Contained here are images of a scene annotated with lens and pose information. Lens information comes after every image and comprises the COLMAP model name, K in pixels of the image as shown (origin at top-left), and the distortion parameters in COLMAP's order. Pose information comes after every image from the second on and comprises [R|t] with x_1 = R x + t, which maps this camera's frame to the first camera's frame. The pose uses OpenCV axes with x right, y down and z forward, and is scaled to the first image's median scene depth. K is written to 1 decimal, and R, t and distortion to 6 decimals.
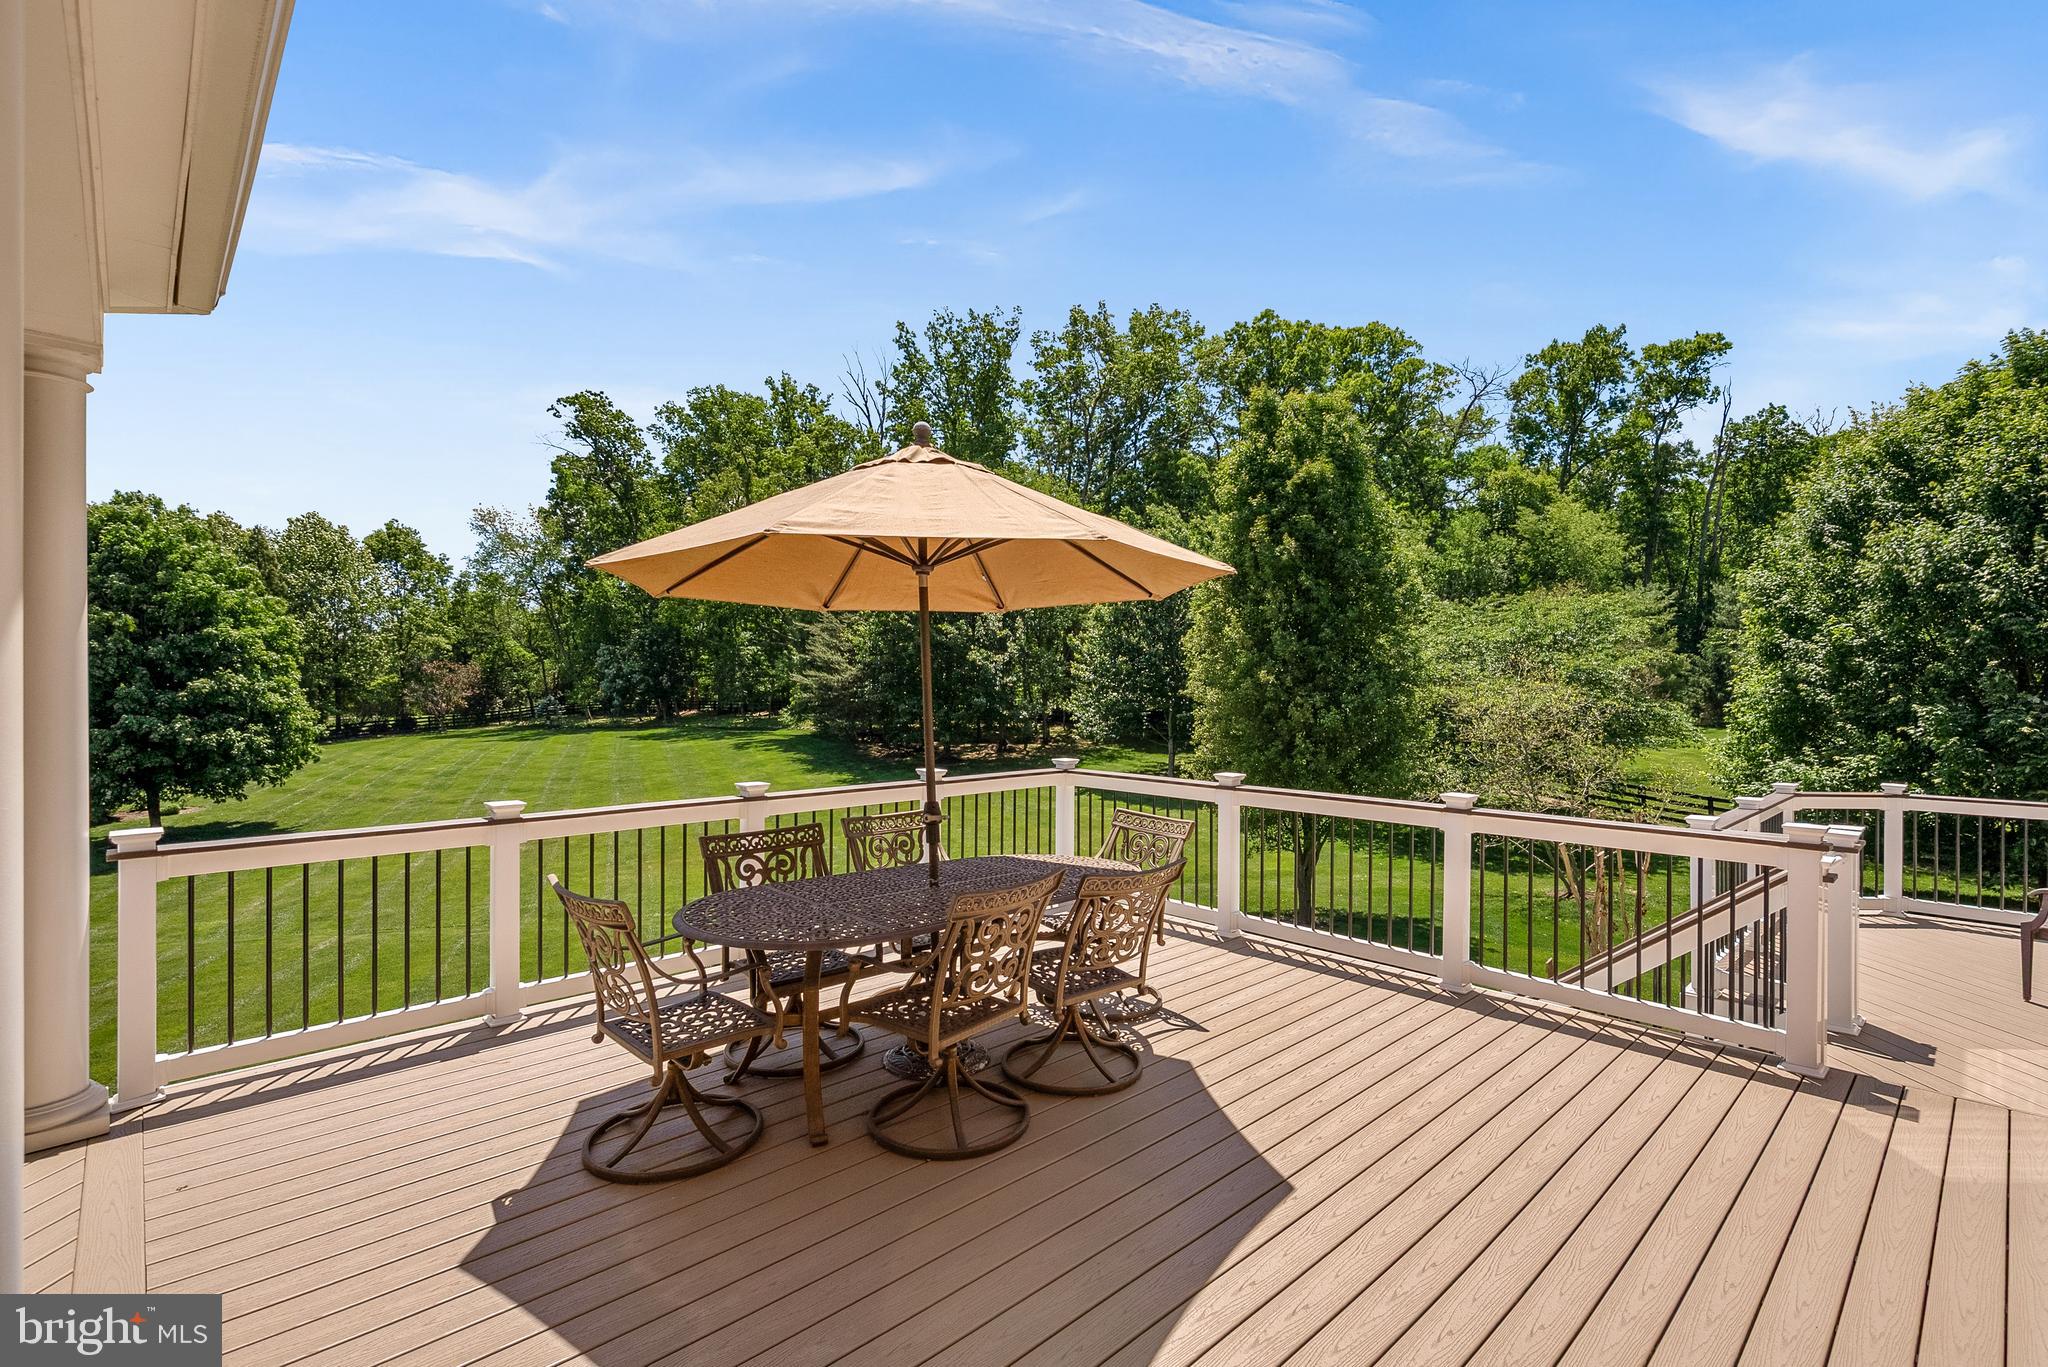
lens RADIAL K [[941.5, 0, 1029.5], [0, 941.5, 693.0], [0, 0, 1]] dist [-0.002126, 0.003042]
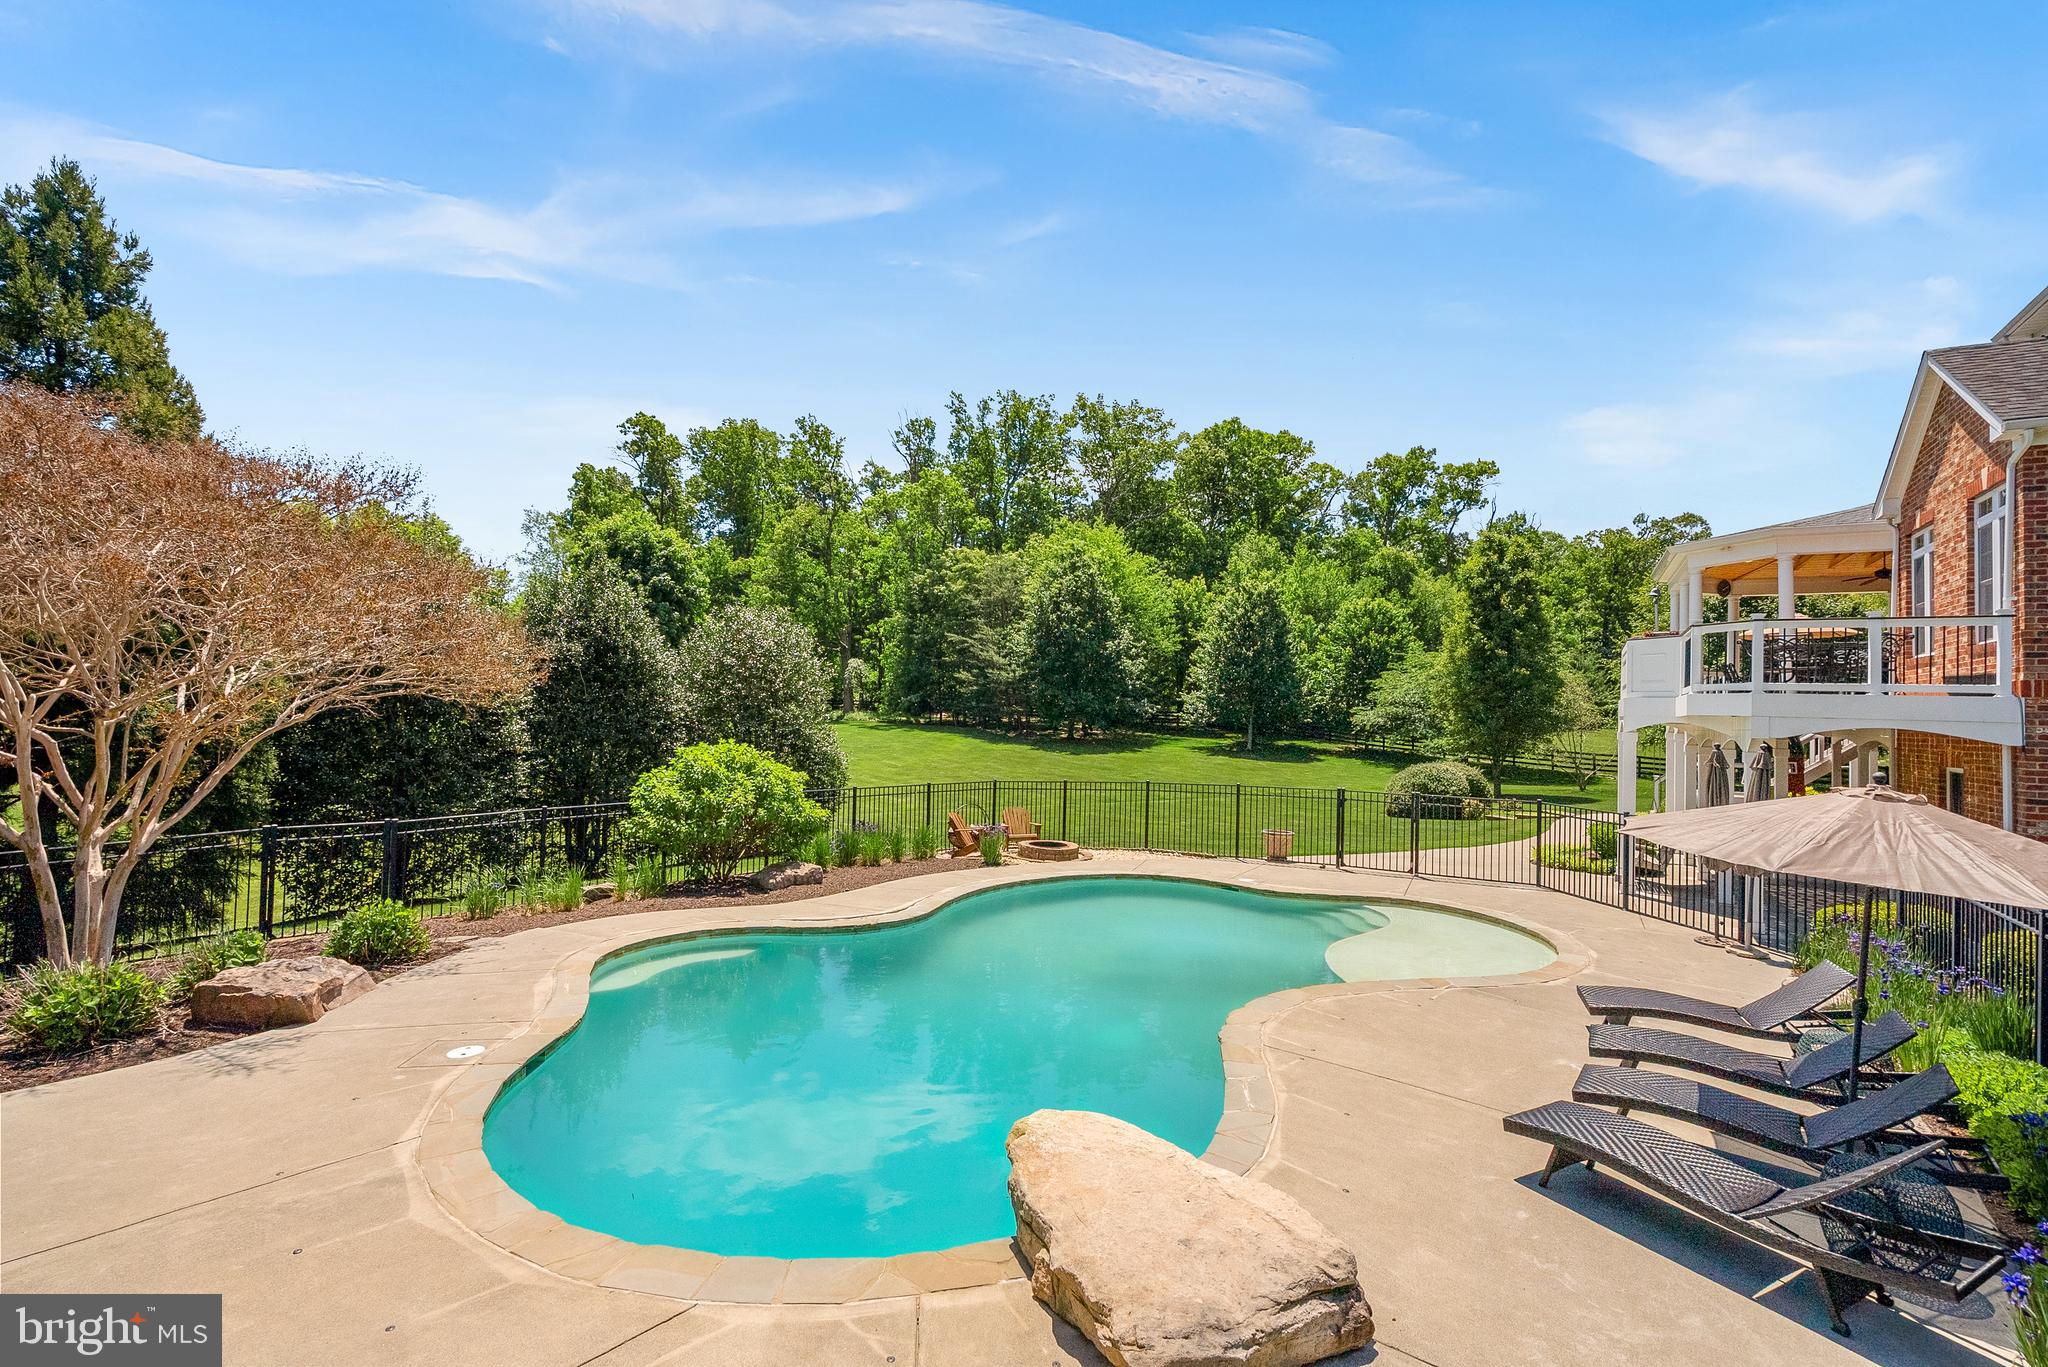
lens RADIAL K [[941.5, 0, 1022.0], [0, 941.5, 680.3], [0, 0, 1]] dist [-0.002126, 0.003042]
pose [[0.962055, 0.031495, 0.271032, -0.341717], [-0.021503, 0.998978, -0.039756, 0.027115], [-0.272007, 0.032420, 0.961749, -0.182526]]
